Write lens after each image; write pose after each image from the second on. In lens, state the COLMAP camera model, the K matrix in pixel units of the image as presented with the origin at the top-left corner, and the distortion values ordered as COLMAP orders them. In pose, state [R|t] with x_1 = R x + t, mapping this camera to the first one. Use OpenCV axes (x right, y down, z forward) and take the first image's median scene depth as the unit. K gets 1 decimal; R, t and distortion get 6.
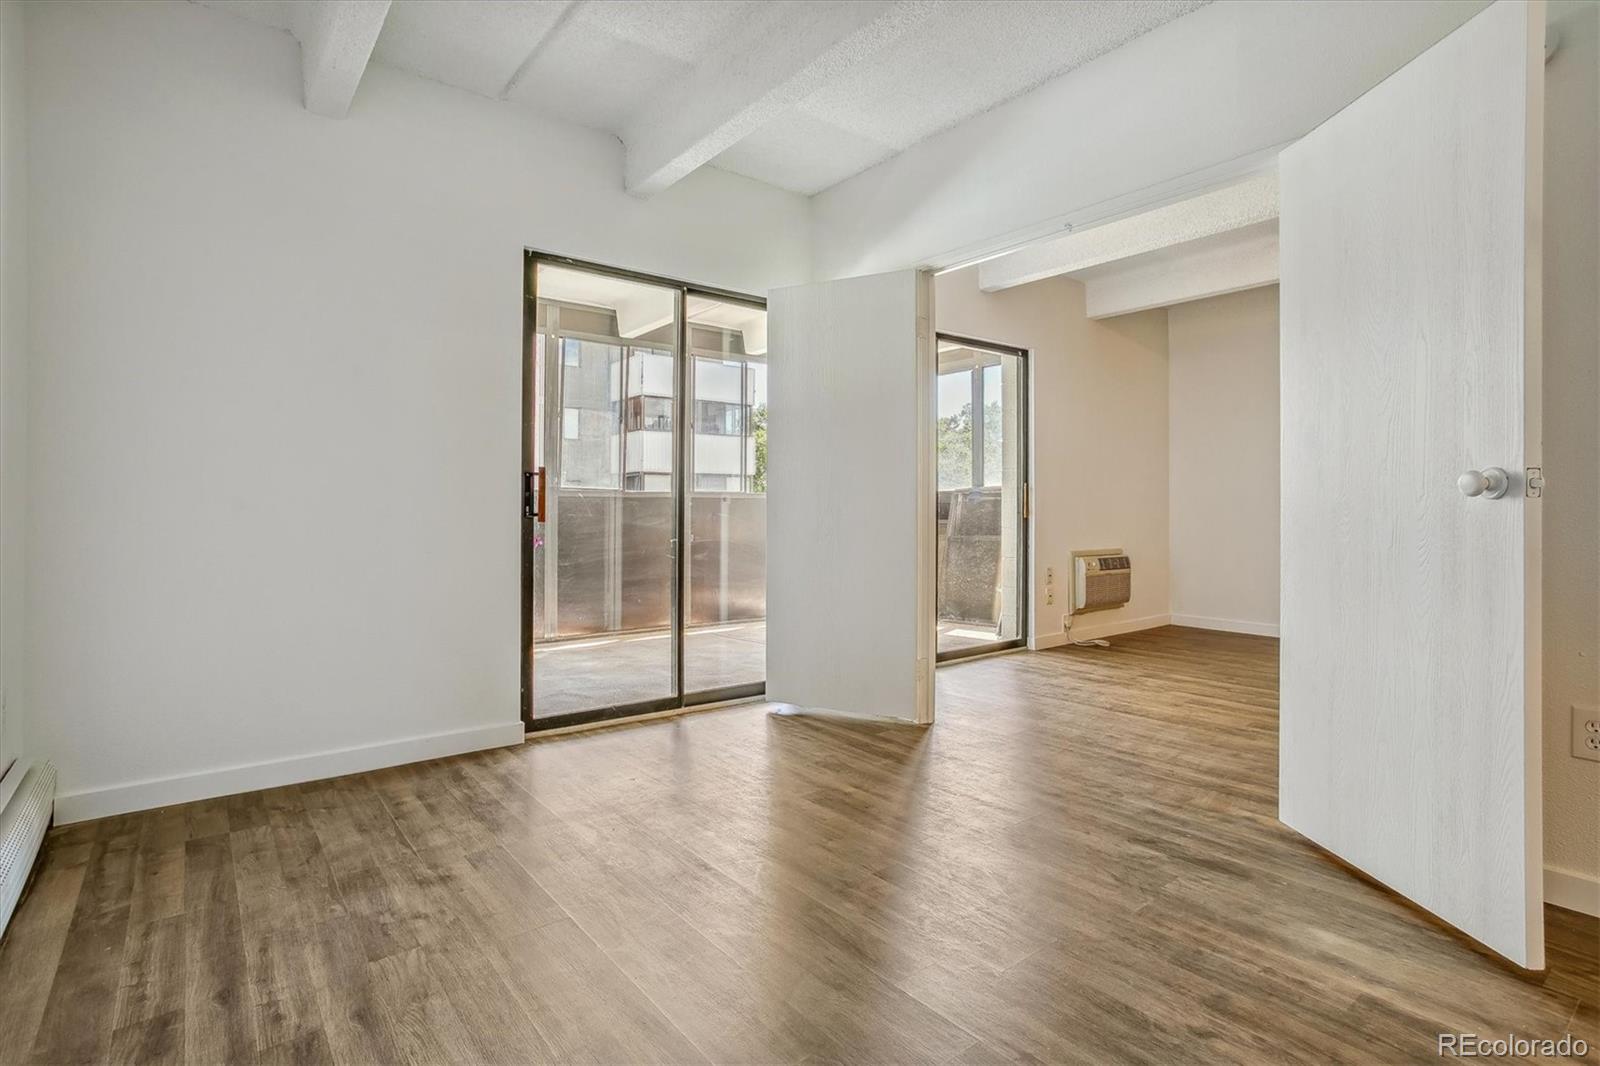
lens RADIAL K [[796.4, 0, 802.6], [0, 796.4, 505.6], [0, 0, 1]] dist [-0.038041, -0.000032]
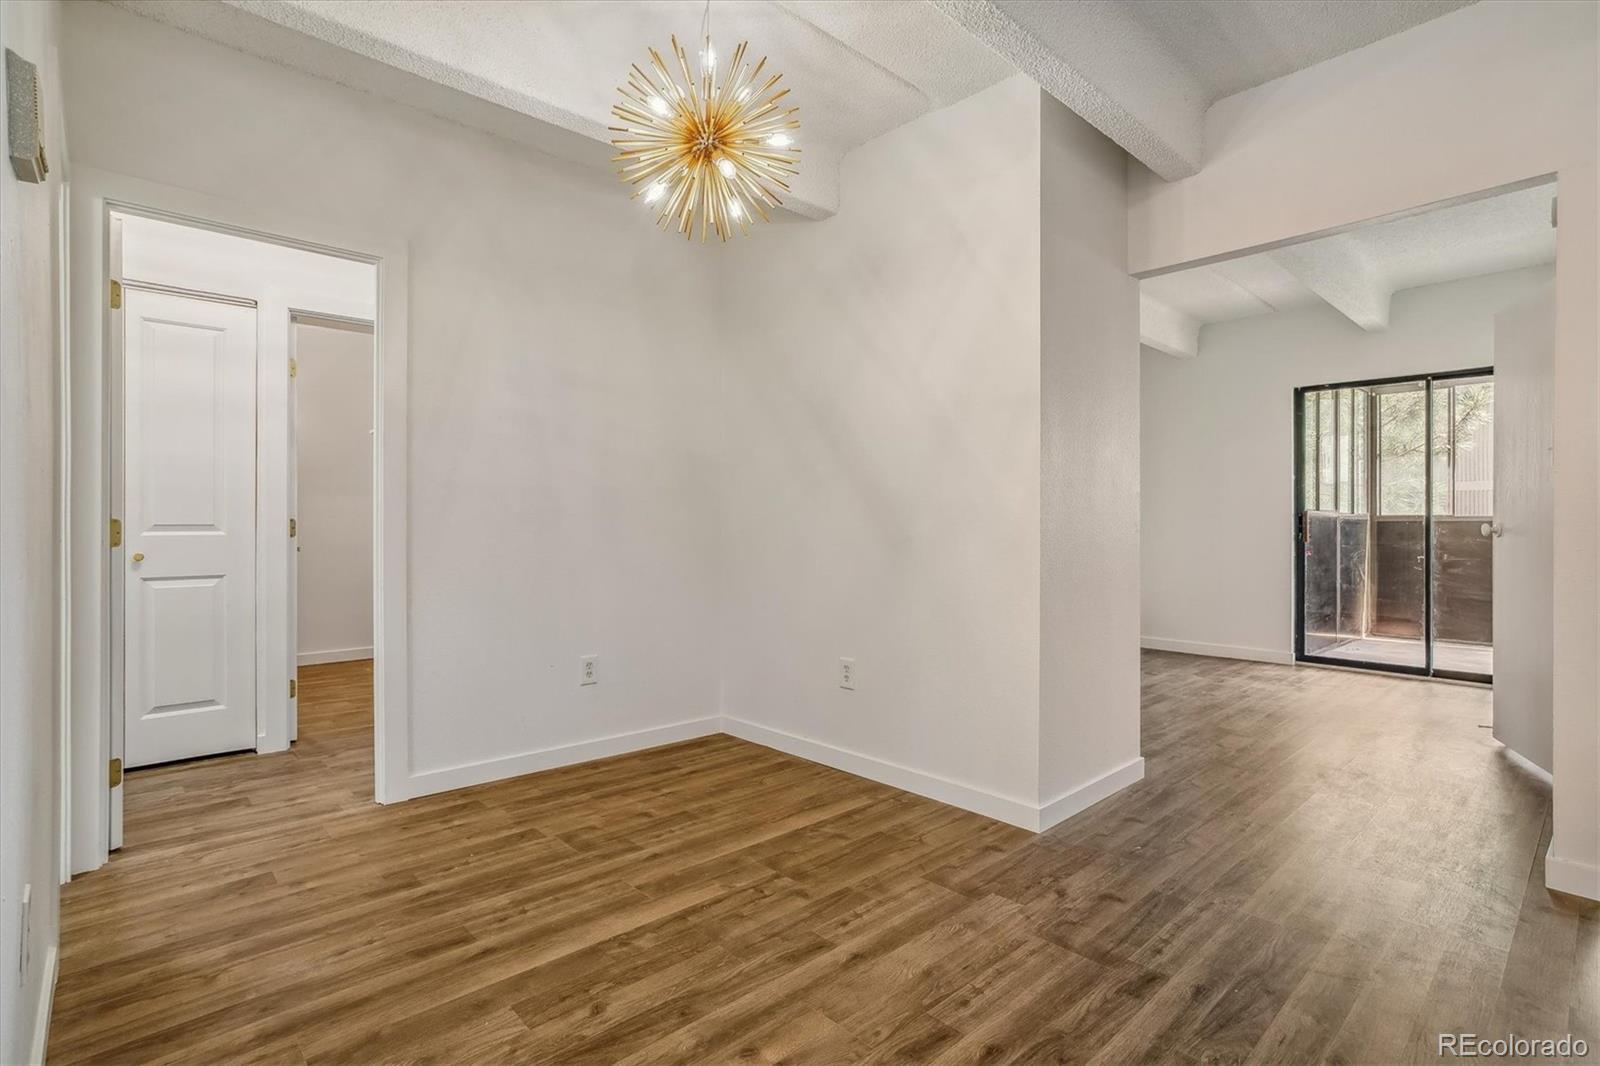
lens RADIAL K [[767.1, 0, 797.5], [0, 767.1, 523.2], [0, 0, 1]] dist [-0.058502, 0.036115]
pose [[0.073208, 0.000015, -0.997317, 1.105720], [0.007363, 0.999973, 0.000556, -0.026937], [0.997290, -0.007384, 0.073206, -0.218539]]
